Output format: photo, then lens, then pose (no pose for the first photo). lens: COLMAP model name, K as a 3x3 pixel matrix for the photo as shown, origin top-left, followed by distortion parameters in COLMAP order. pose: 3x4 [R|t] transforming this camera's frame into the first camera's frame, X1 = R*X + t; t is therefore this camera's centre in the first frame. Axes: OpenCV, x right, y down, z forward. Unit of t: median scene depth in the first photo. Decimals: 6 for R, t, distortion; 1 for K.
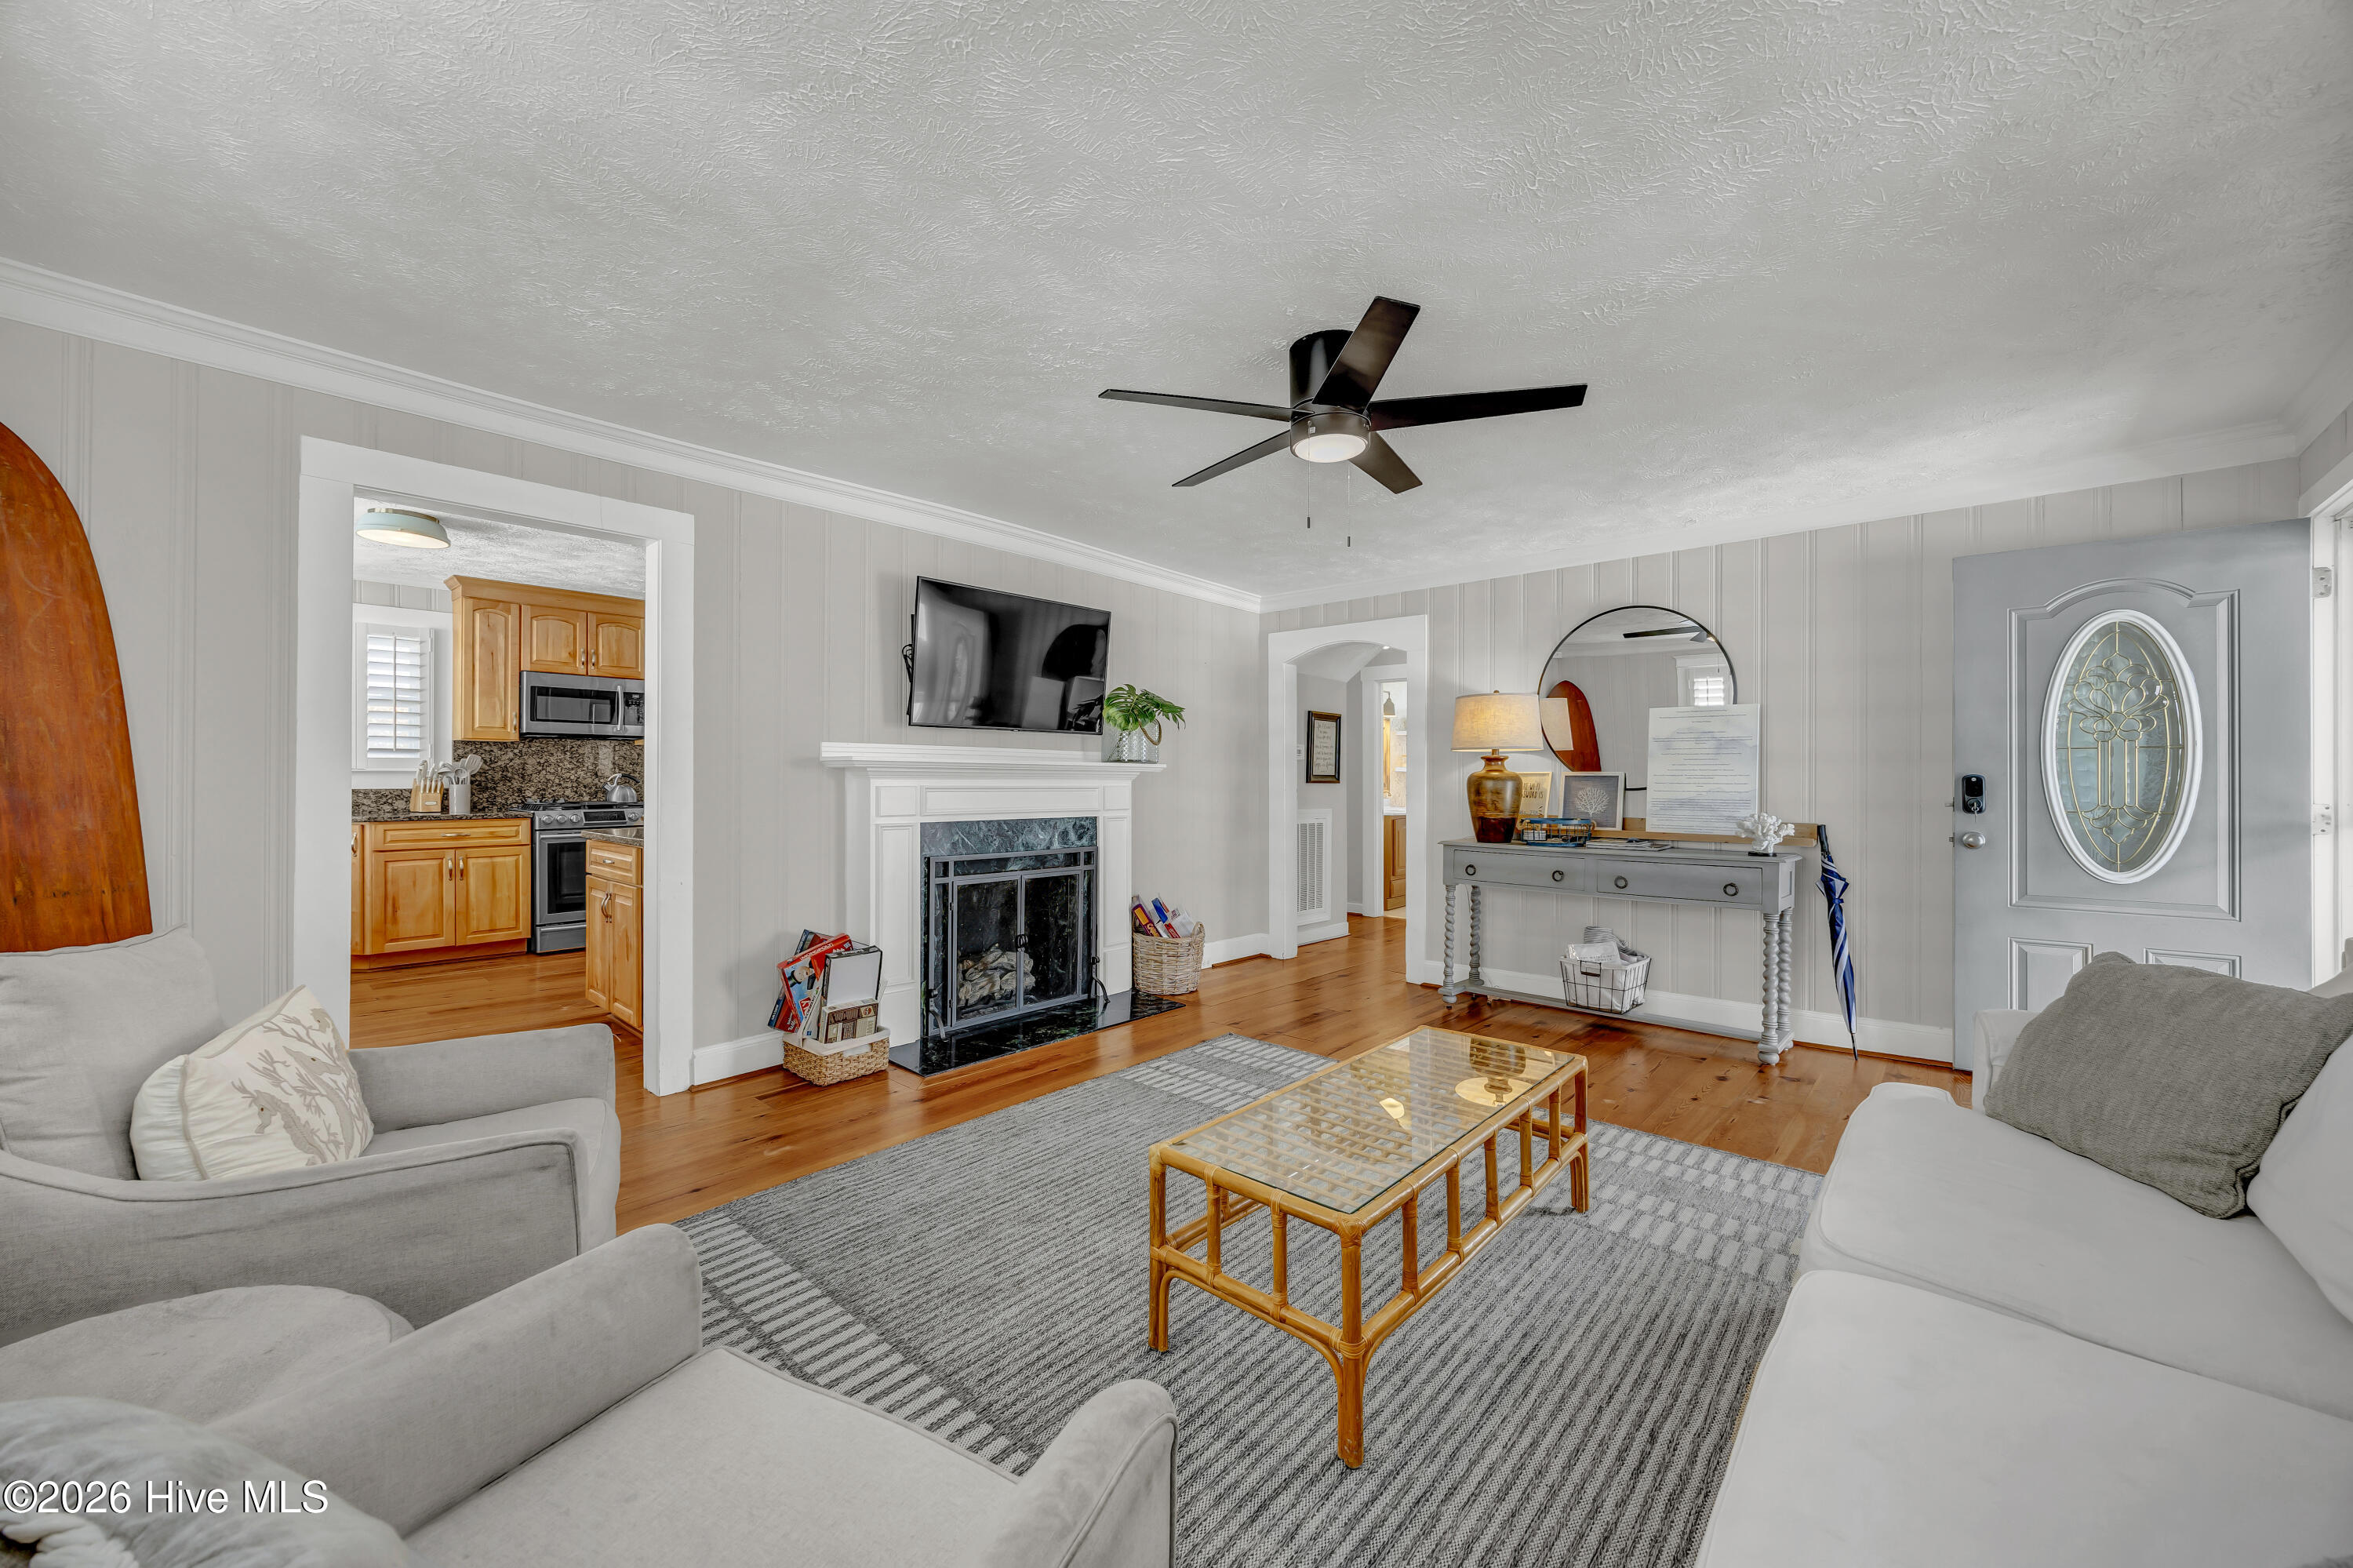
lens RADIAL K [[896.9, 0, 1198.0], [0, 896.9, 777.9], [0, 0, 1]] dist [-0.001478, -0.000076]
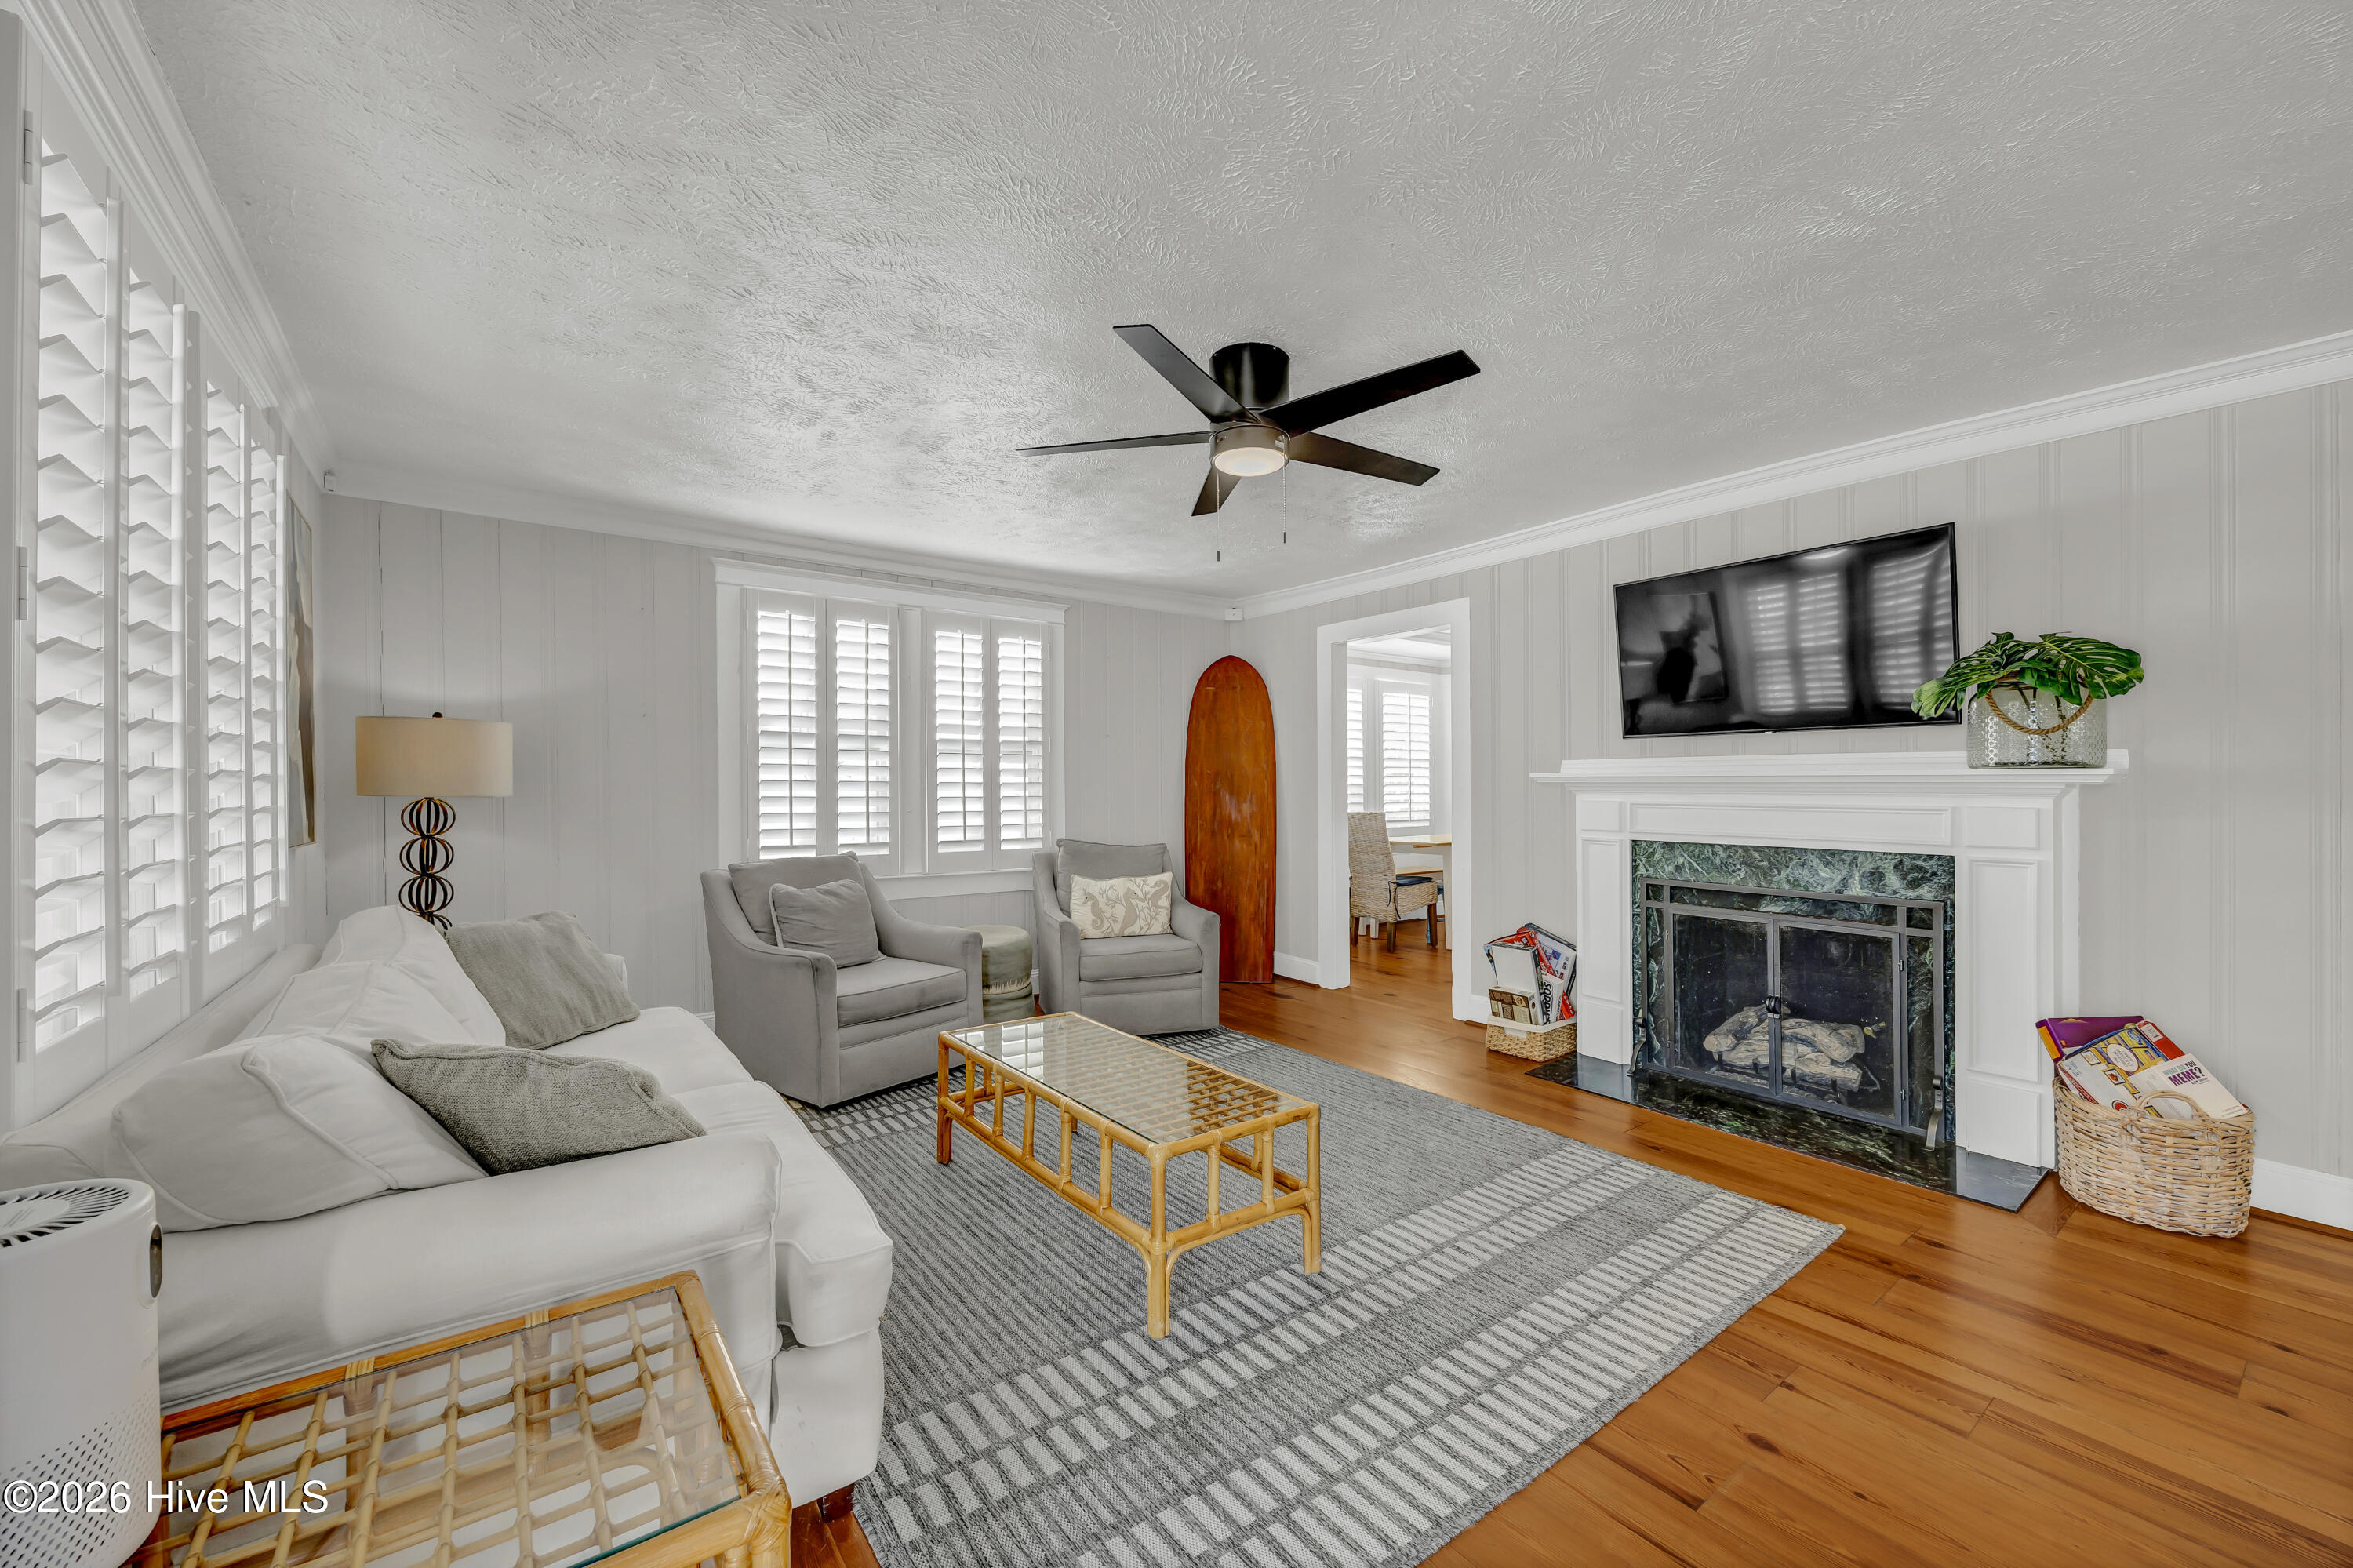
lens RADIAL K [[918.8, 0, 1176.5], [0, 918.8, 784.0], [0, 0, 1]] dist [-0.000110, -0.000065]
pose [[-0.208621, -0.004135, -0.977988, 0.712936], [0.003217, 0.999983, -0.004914, -0.006045], [0.977991, -0.004172, -0.208604, 0.687578]]
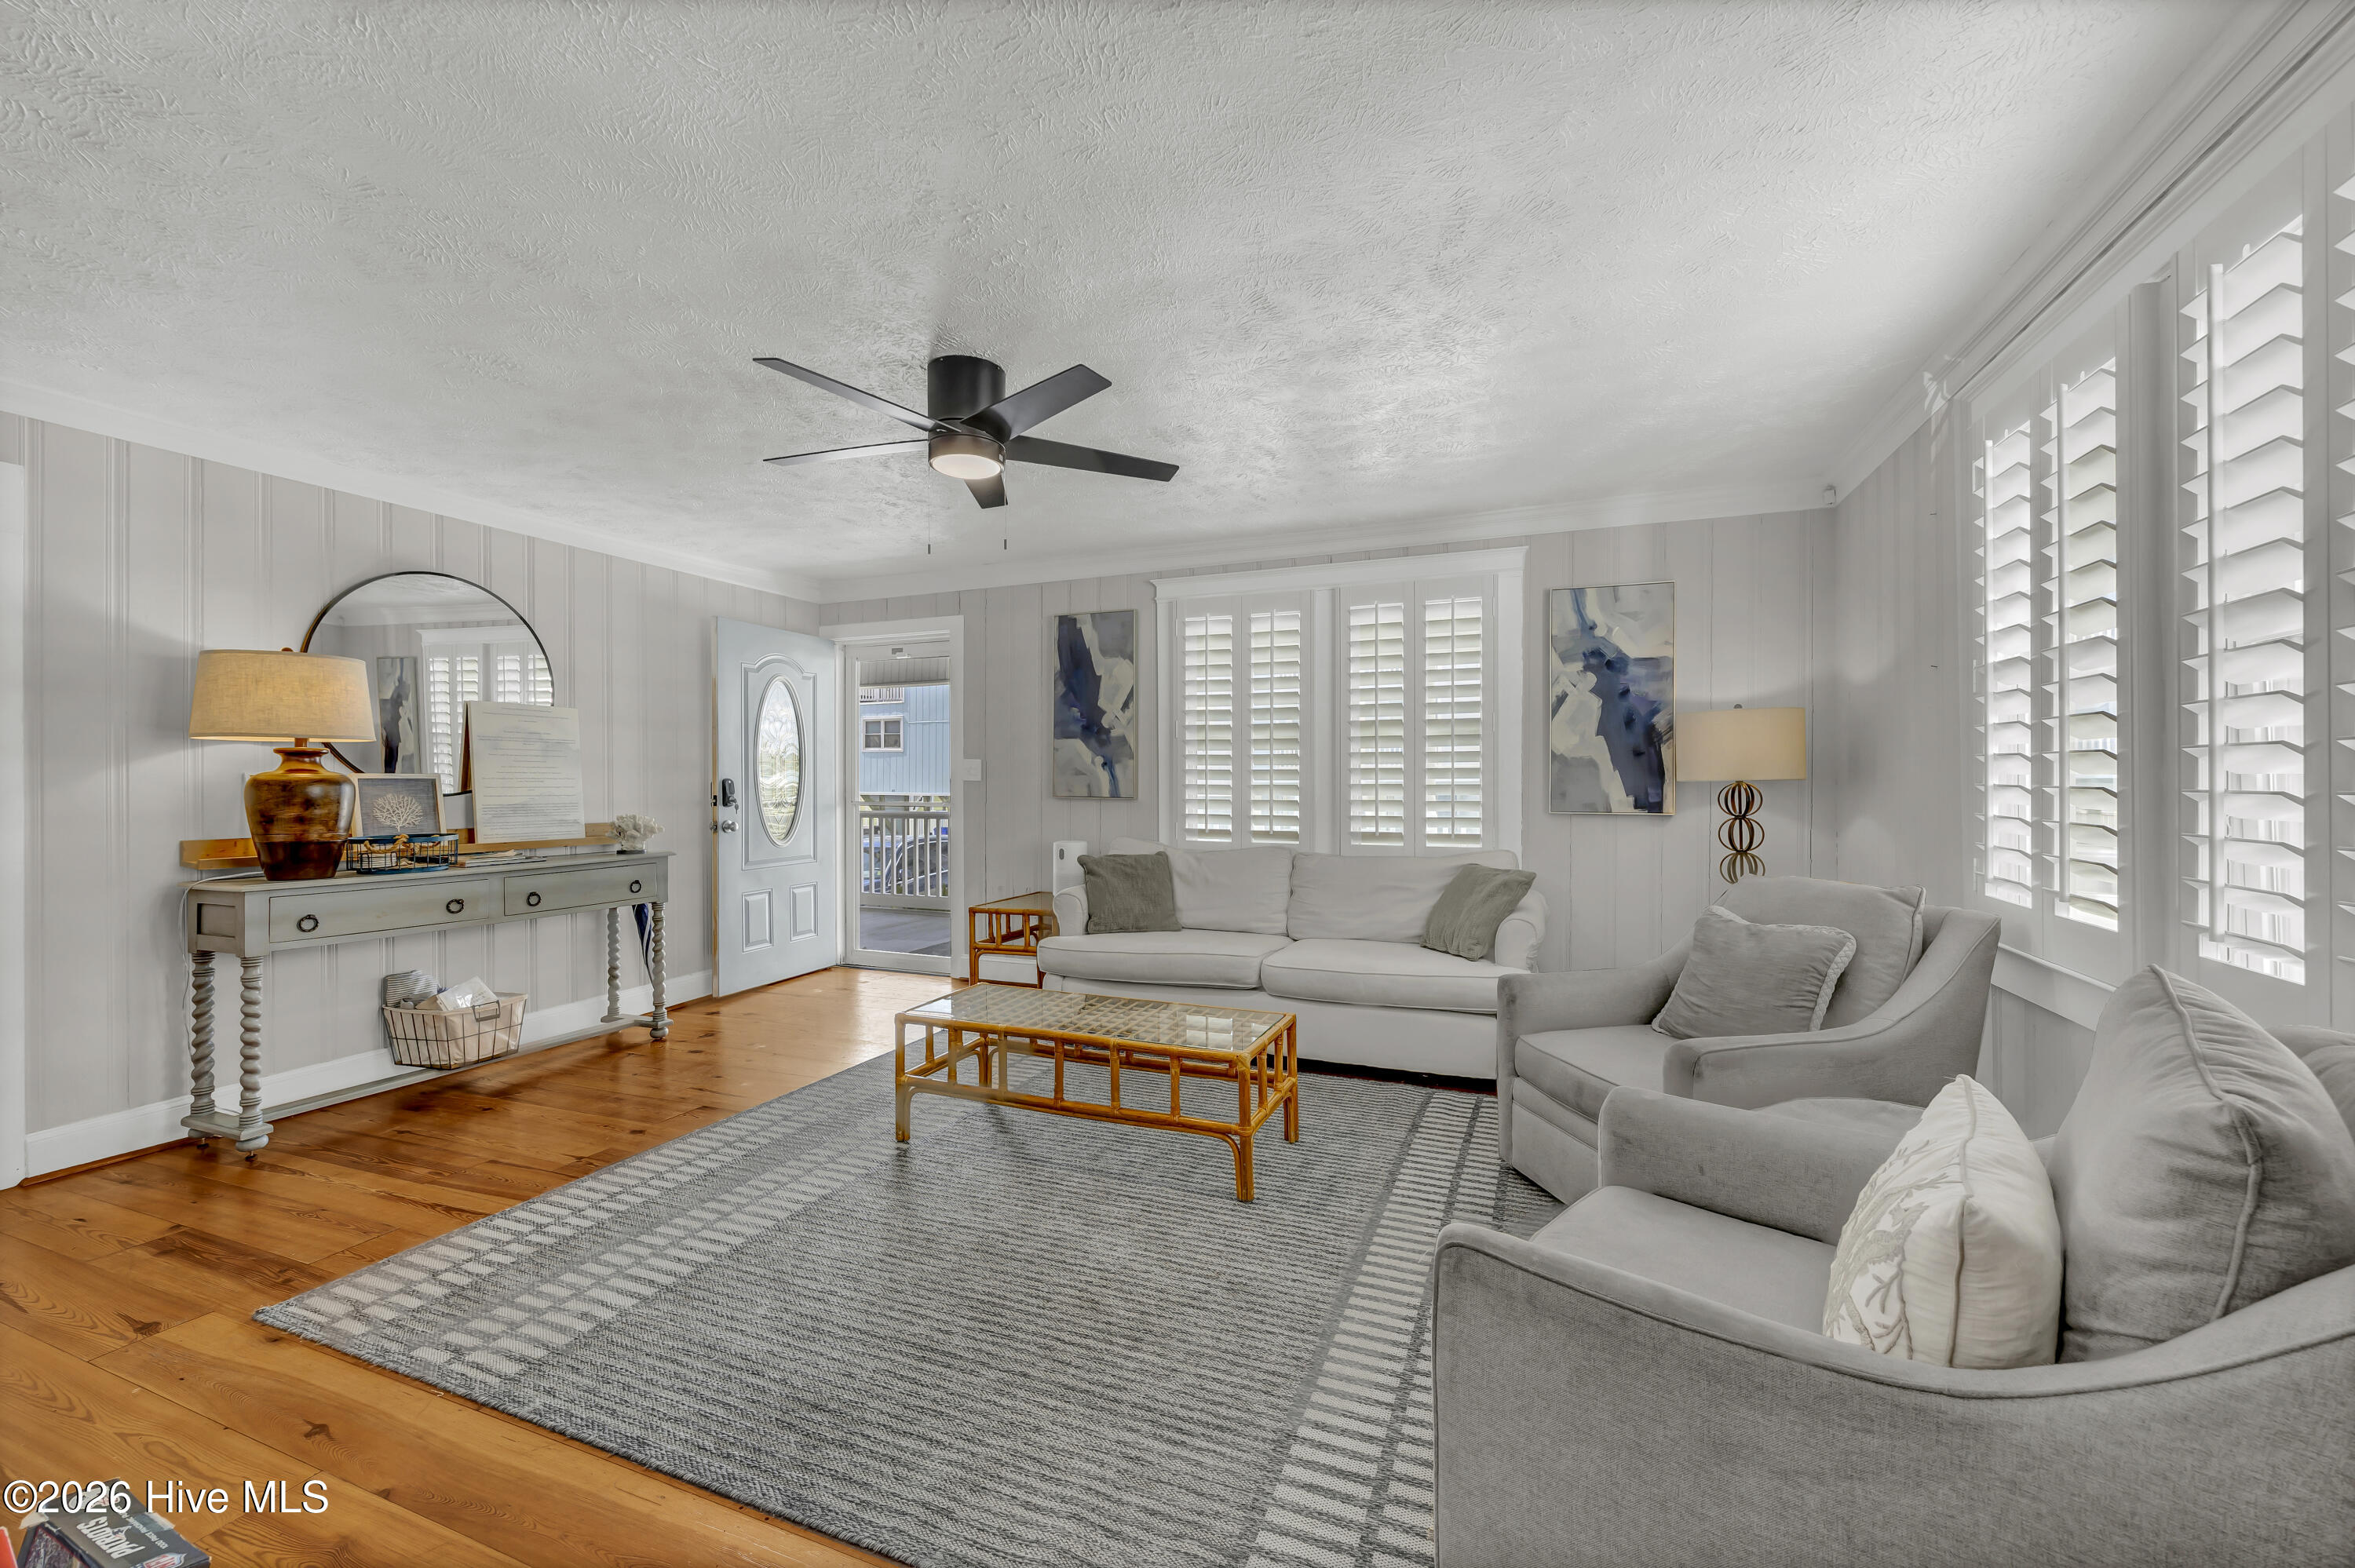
lens RADIAL K [[919.4, 0, 1177.5], [0, 919.4, 784.0], [0, 0, 1]] dist [-0.000110, -0.000065]
pose [[-0.324126, -0.002515, 0.946011, -0.578475], [0.006924, 0.999963, 0.005031, 0.002788], [-0.945989, 0.008181, -0.324097, 0.680209]]
